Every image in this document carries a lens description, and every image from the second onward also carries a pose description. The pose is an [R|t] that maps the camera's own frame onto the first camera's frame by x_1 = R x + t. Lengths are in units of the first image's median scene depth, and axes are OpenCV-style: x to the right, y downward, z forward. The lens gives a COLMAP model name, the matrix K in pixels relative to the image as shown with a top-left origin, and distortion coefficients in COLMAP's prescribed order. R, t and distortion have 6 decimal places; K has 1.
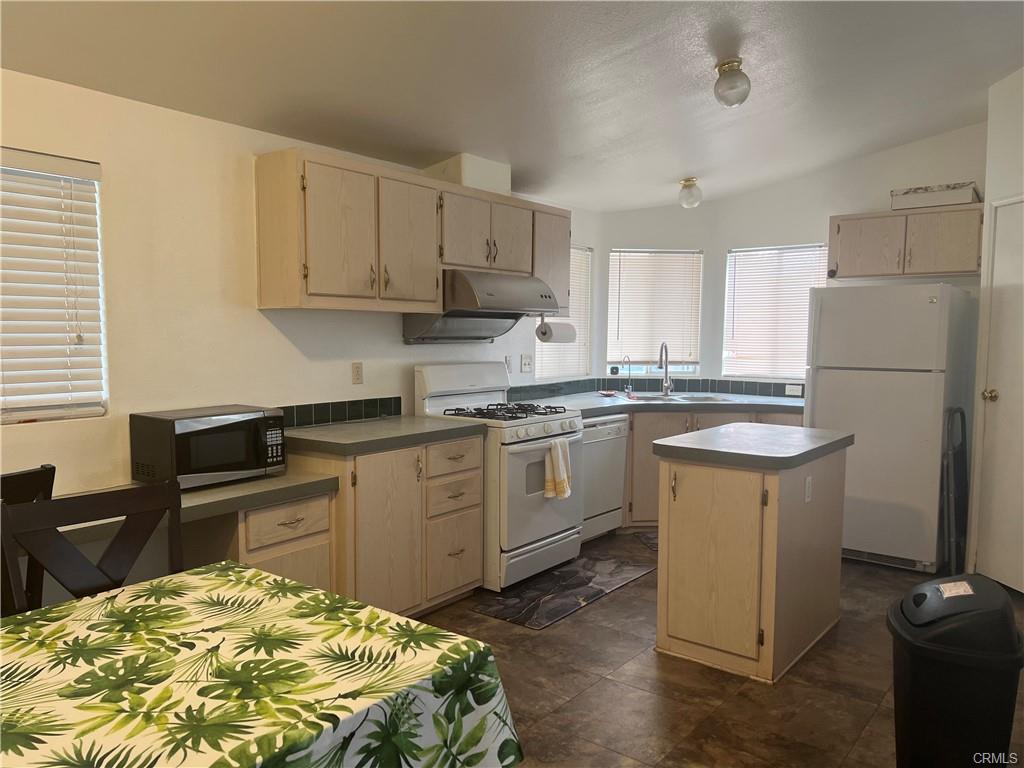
lens RADIAL K [[760.7, 0, 507.3], [0, 760.7, 393.8], [0, 0, 1]] dist [0.108803, -0.185258]
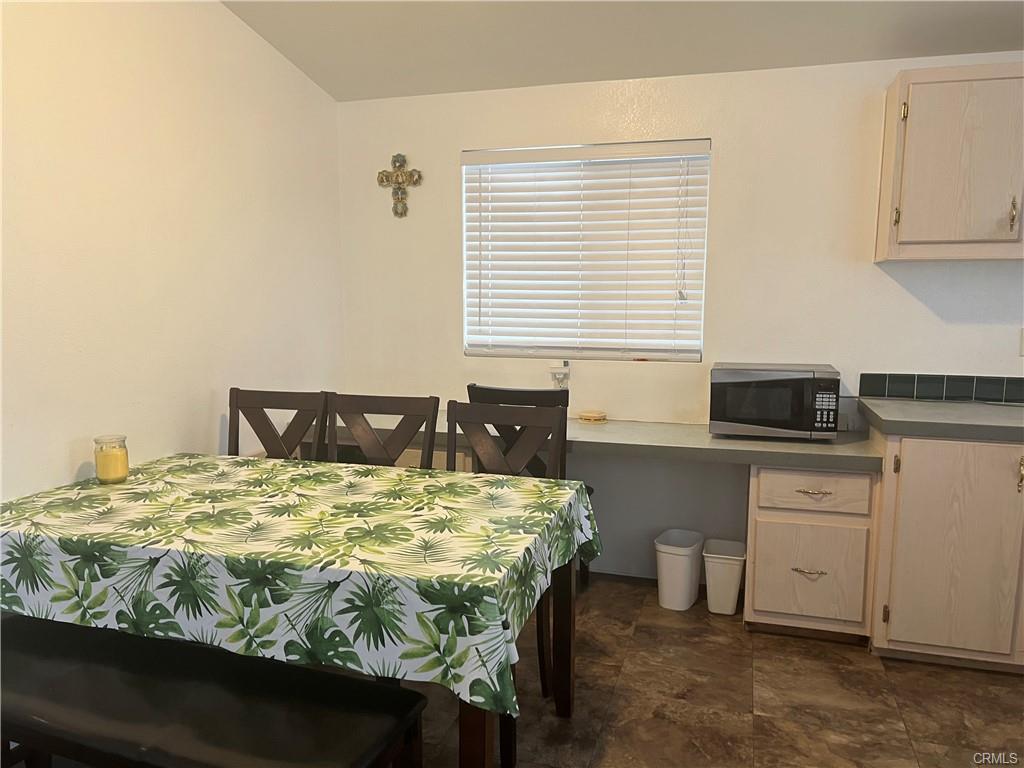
lens RADIAL K [[760.4, 0, 511.1], [0, 760.4, 398.3], [0, 0, 1]] dist [0.068655, -0.090870]
pose [[0.360922, 0.124551, -0.924242, 0.321428], [-0.079206, 0.991555, 0.102692, -0.009444], [0.929226, 0.036142, 0.367739, 0.232880]]
